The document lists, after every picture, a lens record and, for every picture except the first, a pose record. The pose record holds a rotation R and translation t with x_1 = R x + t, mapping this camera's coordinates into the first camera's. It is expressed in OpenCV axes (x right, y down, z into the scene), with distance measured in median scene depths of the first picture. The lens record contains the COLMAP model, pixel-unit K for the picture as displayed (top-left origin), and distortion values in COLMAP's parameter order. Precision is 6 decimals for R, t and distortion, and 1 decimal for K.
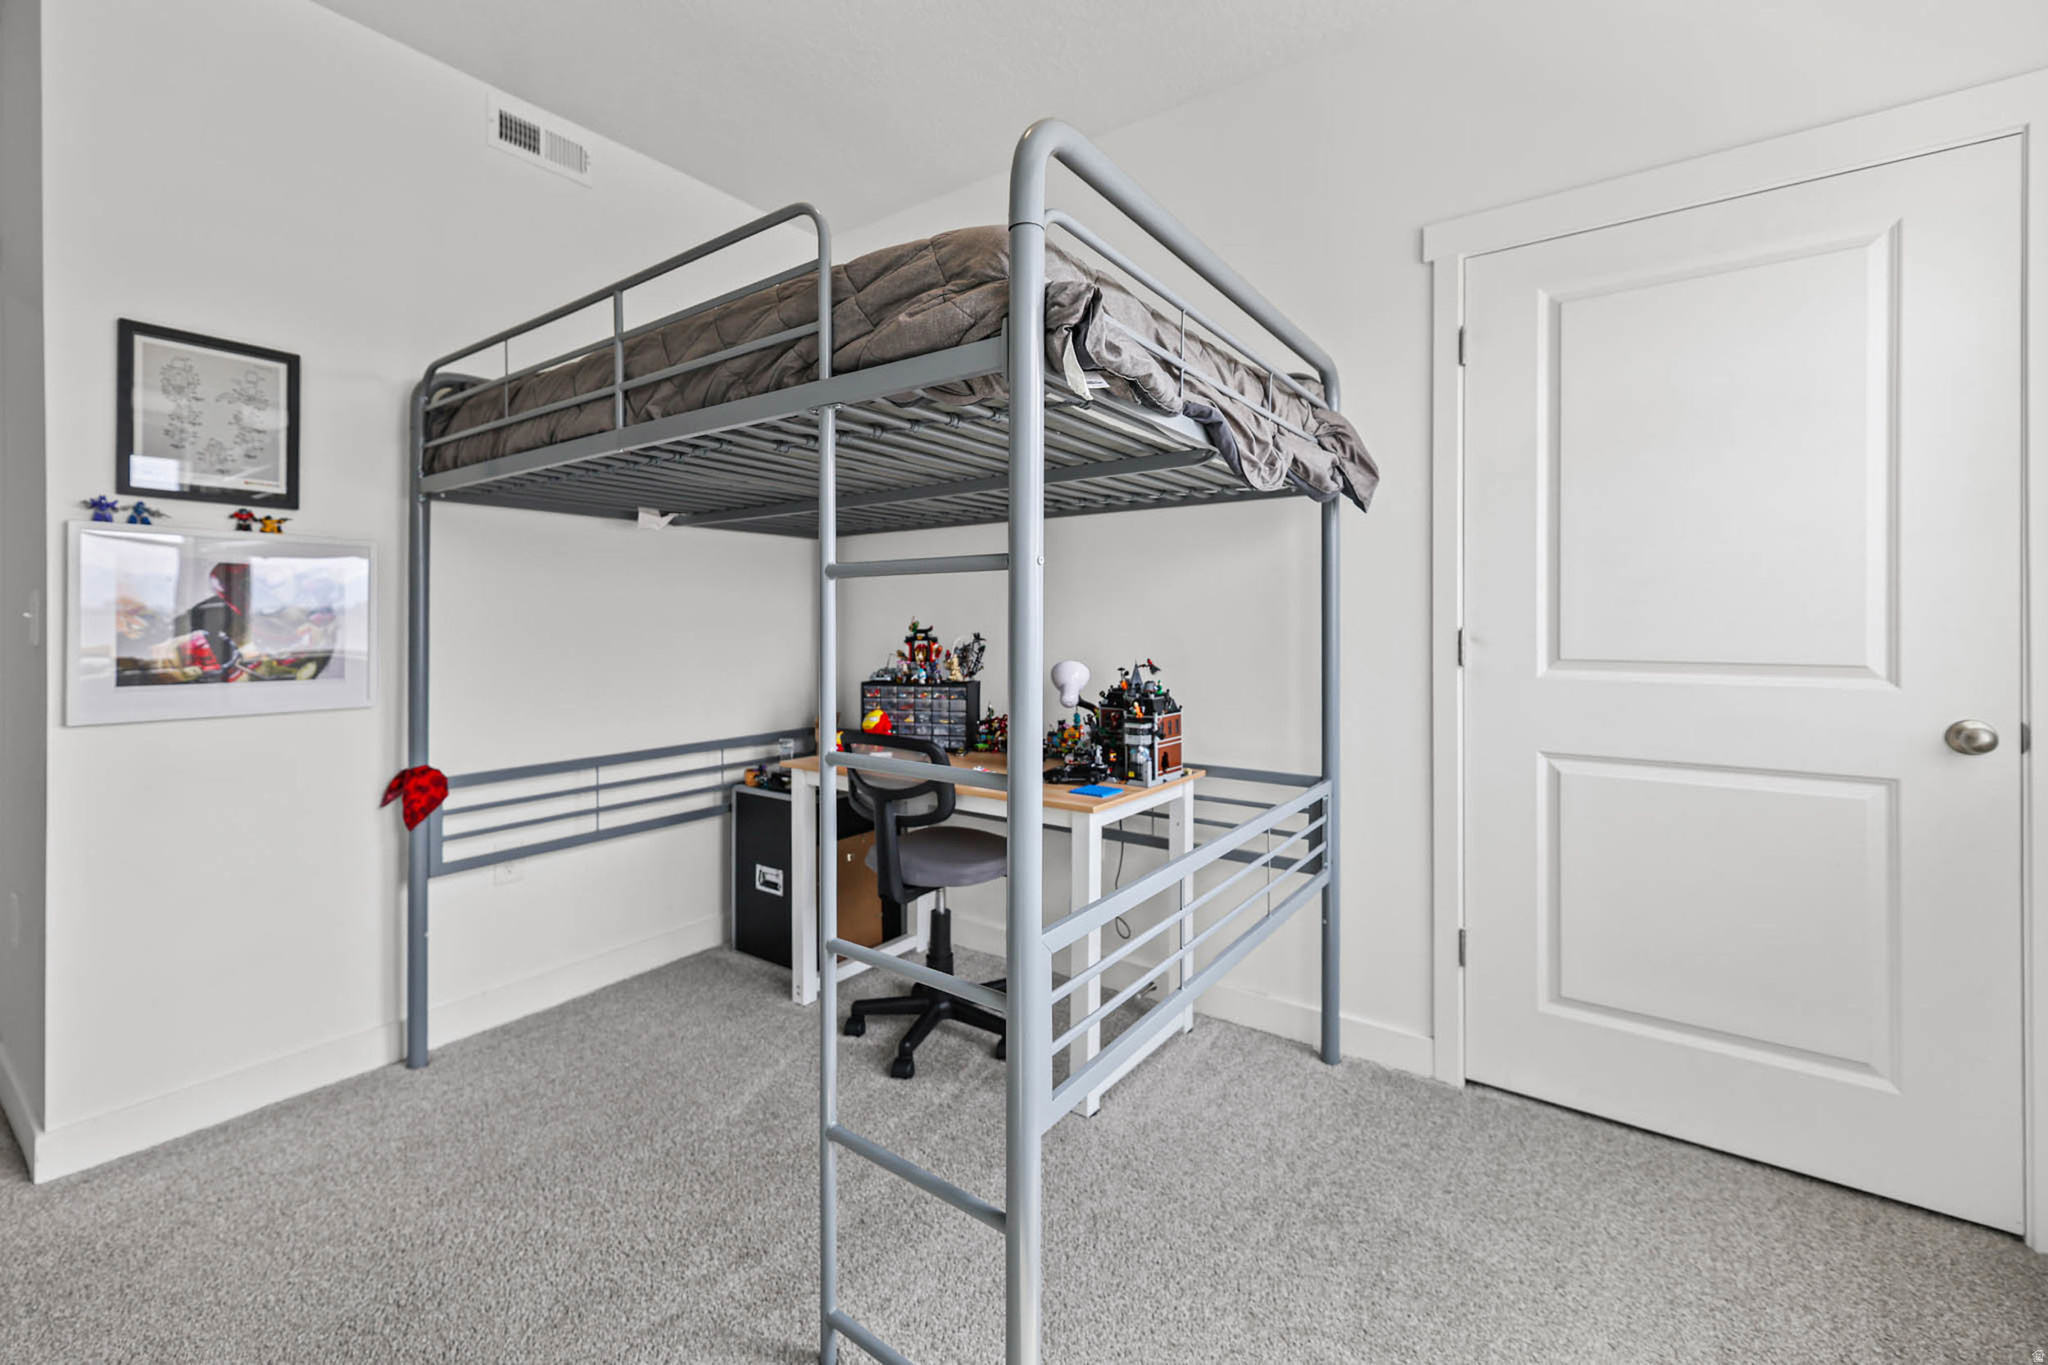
lens RADIAL K [[850.5, 0, 980.7], [0, 850.5, 625.6], [0, 0, 1]] dist [0.001220, 0.000519]
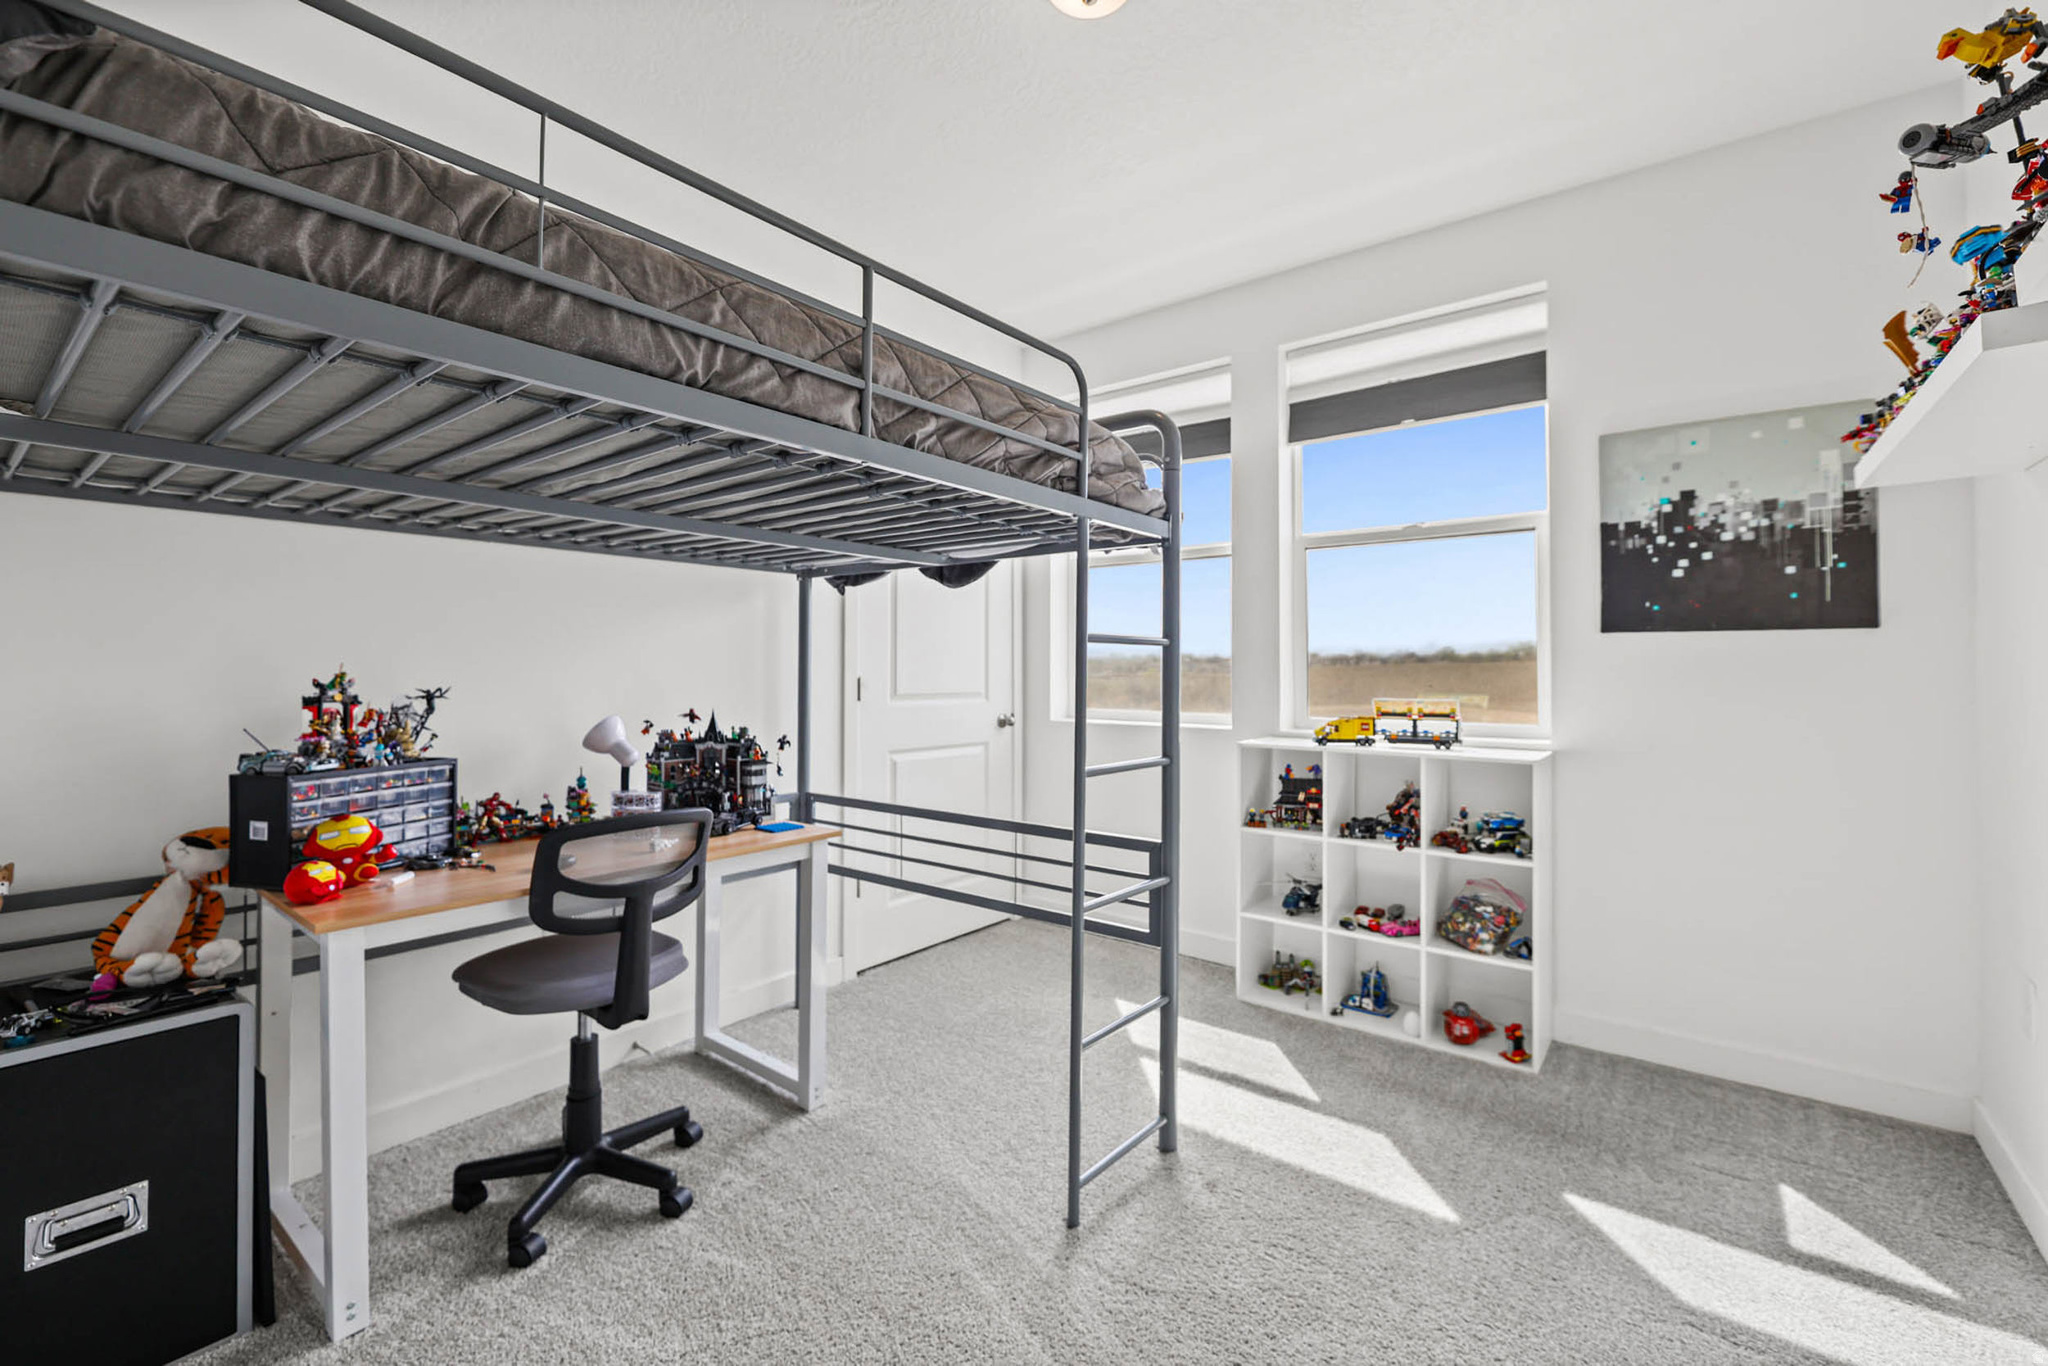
lens RADIAL K [[886.9, 0, 1016.5], [0, 886.9, 667.5], [0, 0, 1]] dist [-0.001286, -0.000348]
pose [[0.026023, 0.005801, 0.999645, -1.088022], [0.003930, 0.999975, -0.005905, -0.003940], [-0.999654, 0.004082, 0.025999, 0.715858]]
